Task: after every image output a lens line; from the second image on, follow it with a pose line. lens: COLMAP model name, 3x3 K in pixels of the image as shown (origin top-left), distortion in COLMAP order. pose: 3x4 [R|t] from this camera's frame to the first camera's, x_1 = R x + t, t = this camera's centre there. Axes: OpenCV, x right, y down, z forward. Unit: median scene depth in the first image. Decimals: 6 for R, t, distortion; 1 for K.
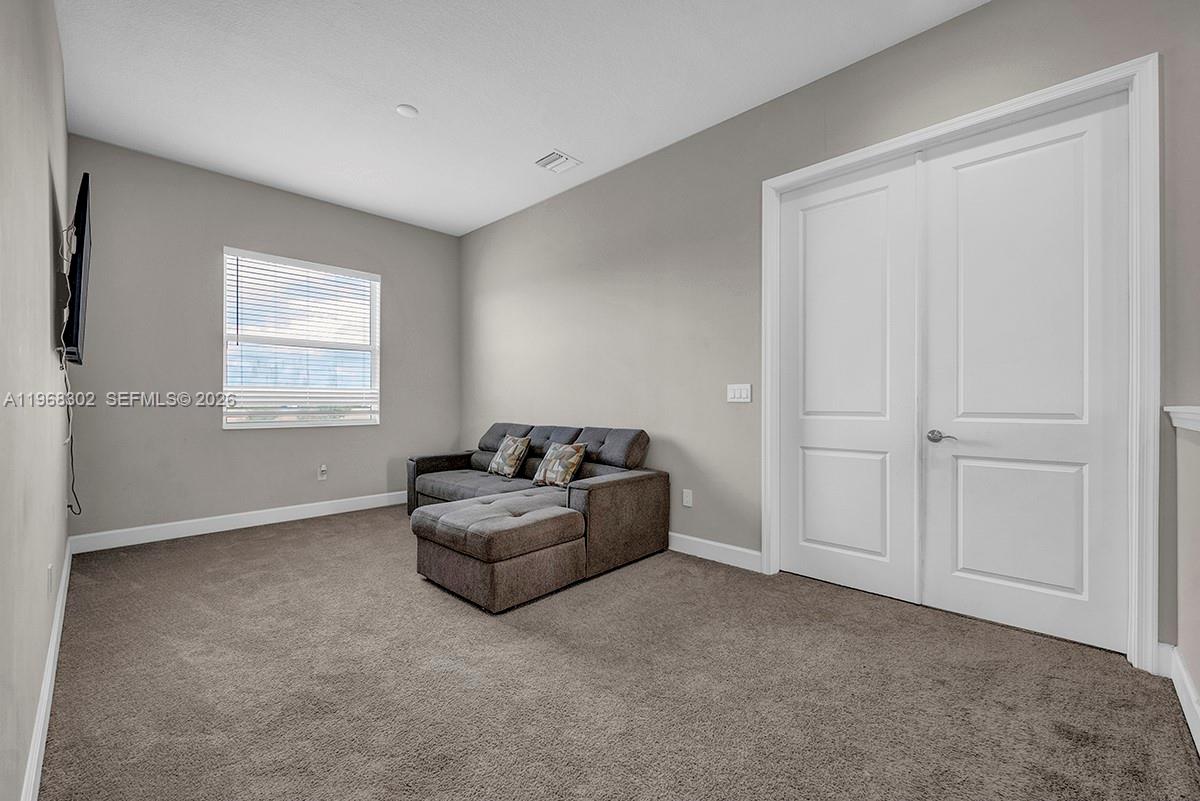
lens RADIAL K [[488.1, 0, 597.2], [0, 488.1, 393.1], [0, 0, 1]] dist [0.001295, -0.000194]
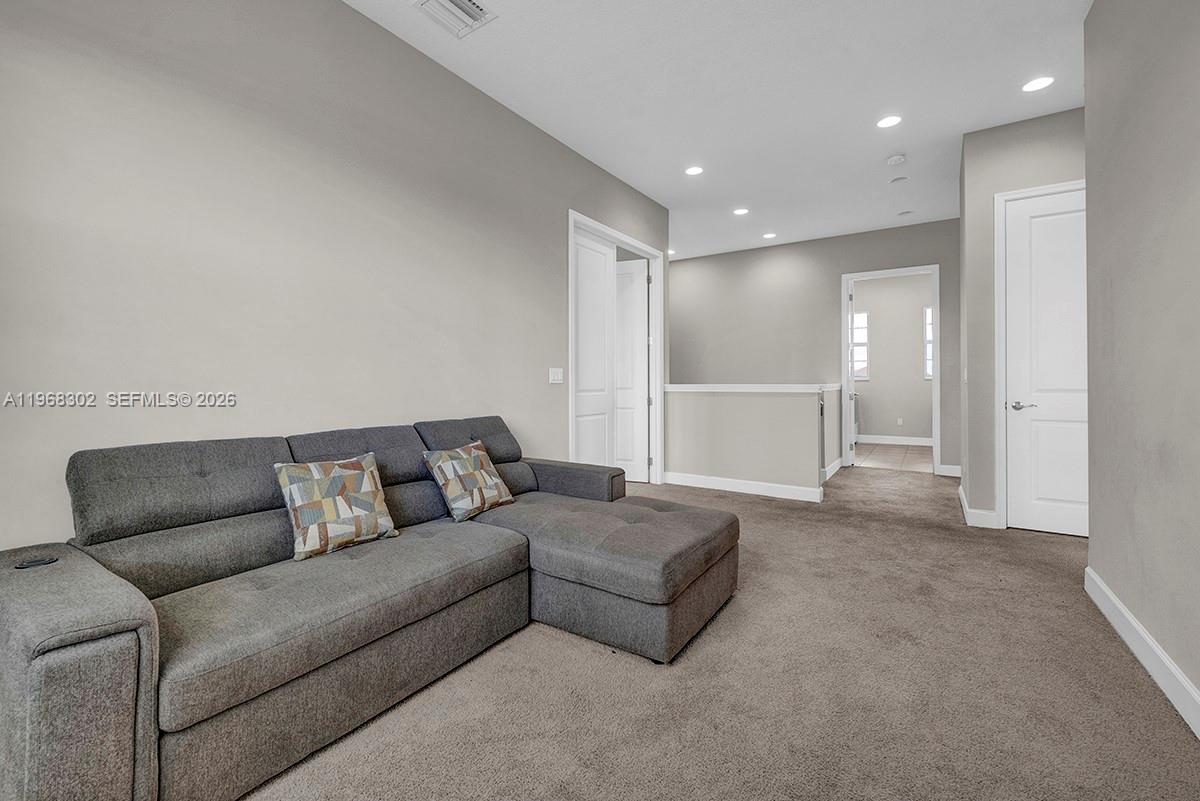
lens RADIAL K [[488.1, 0, 597.2], [0, 488.1, 393.1], [0, 0, 1]] dist [0.001295, -0.000194]
pose [[-0.206639, -0.009548, 0.978371, -0.944253], [0.001134, 0.999949, 0.009999, 0.032322], [-0.978417, 0.003175, -0.206618, 1.231059]]
